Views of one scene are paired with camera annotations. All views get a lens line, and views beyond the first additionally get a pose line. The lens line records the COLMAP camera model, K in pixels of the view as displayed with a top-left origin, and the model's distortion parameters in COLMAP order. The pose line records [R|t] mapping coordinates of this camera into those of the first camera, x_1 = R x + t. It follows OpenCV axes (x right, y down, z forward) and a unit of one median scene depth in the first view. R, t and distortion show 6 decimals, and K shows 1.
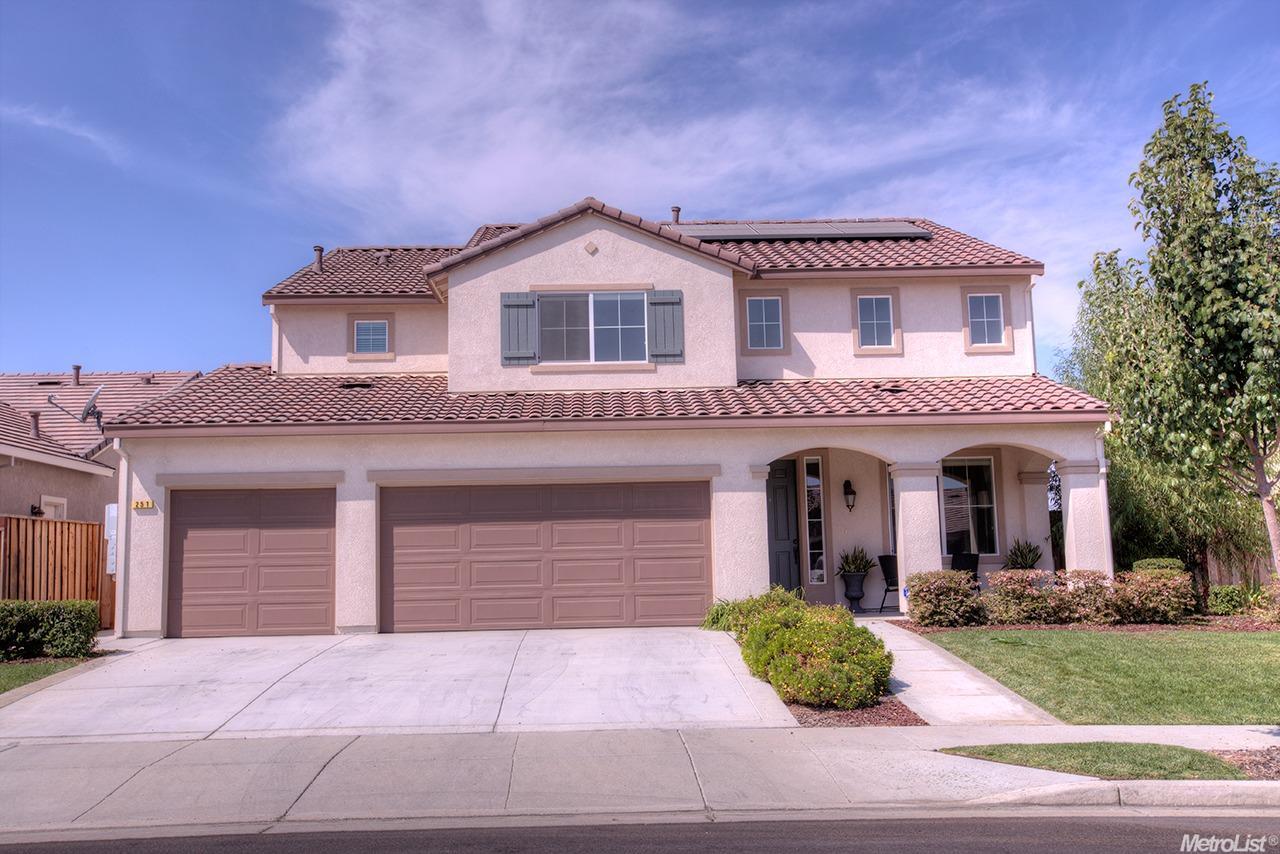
lens RADIAL K [[1263.2, 0, 639.9], [0, 1263.2, 430.8], [0, 0, 1]] dist [0.017276, 0.000000]
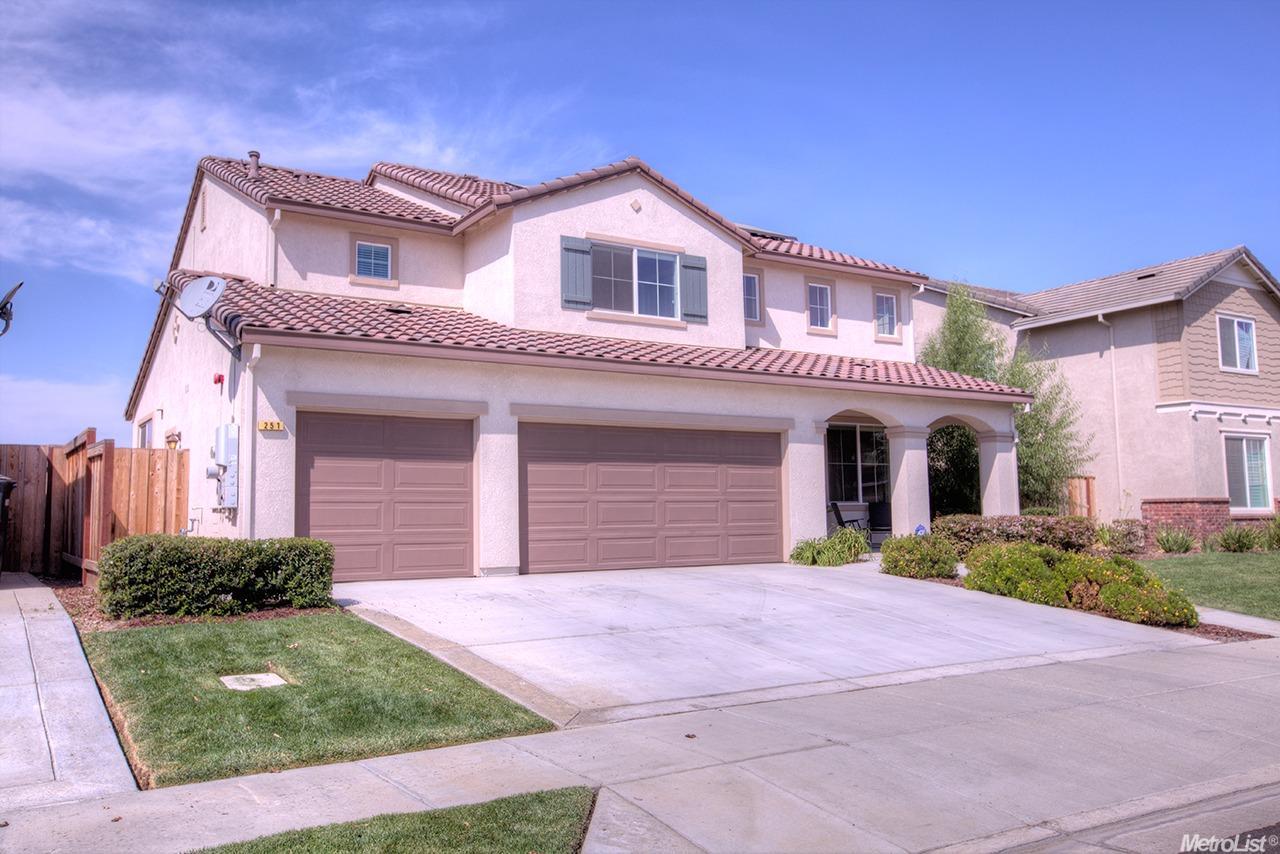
lens RADIAL K [[1026.3, 0, 643.6], [0, 1026.3, 423.0], [0, 0, 1]] dist [0.024178, 0.049296]
pose [[0.858774, 0.057118, 0.509161, -0.459150], [-0.068642, 0.997634, 0.003858, 0.032140], [-0.507736, -0.038263, 0.860662, 0.254470]]
